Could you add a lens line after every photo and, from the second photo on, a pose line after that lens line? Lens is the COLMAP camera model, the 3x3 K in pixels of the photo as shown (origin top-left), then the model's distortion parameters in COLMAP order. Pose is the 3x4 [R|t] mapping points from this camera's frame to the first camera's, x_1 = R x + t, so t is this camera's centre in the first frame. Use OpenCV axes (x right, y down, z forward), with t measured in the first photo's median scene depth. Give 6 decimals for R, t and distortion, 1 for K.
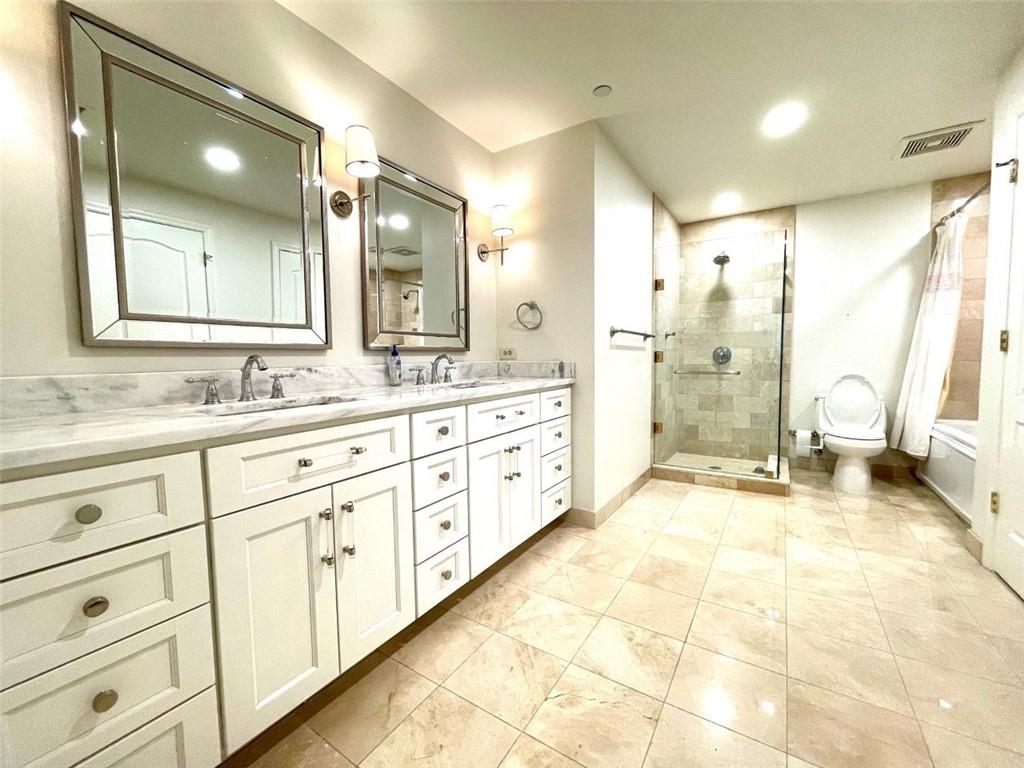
lens RADIAL K [[414.8, 0, 505.4], [0, 414.8, 387.6], [0, 0, 1]] dist [-0.005855, 0.000680]
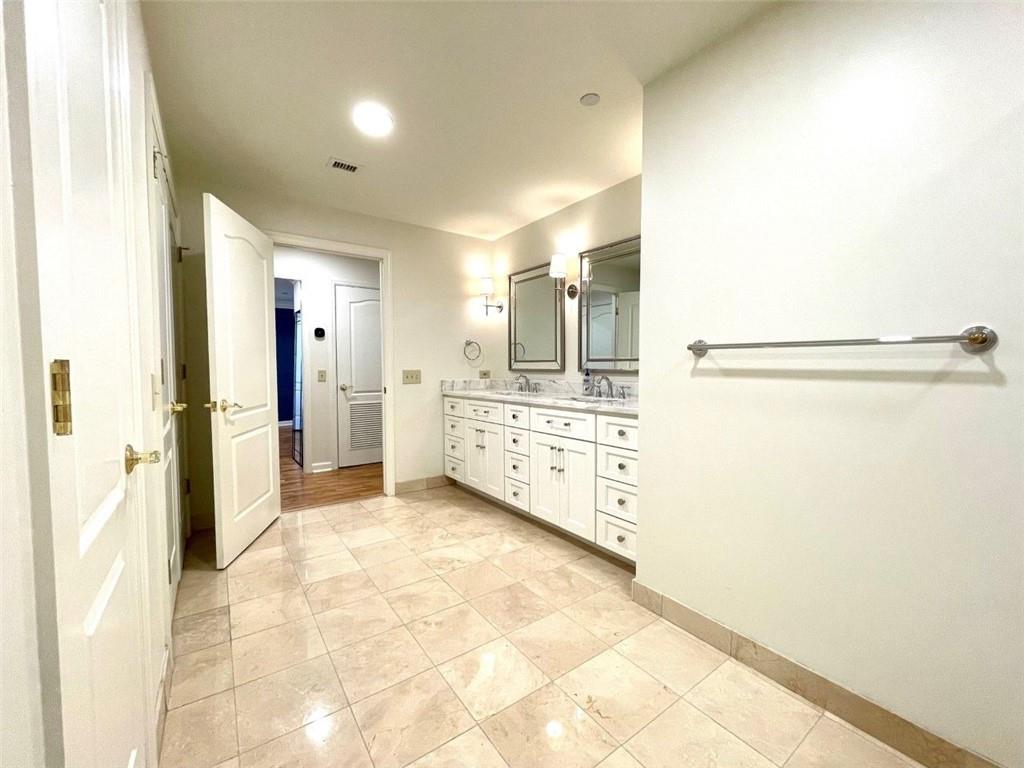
lens RADIAL K [[414.8, 0, 519.3], [0, 414.8, 383.4], [0, 0, 1]] dist [-0.005855, 0.000680]
pose [[-0.339921, 0.053847, -0.938911, 1.482874], [-0.058348, 0.995229, 0.078201, -0.180960], [0.938642, 0.081366, -0.335158, 1.499674]]
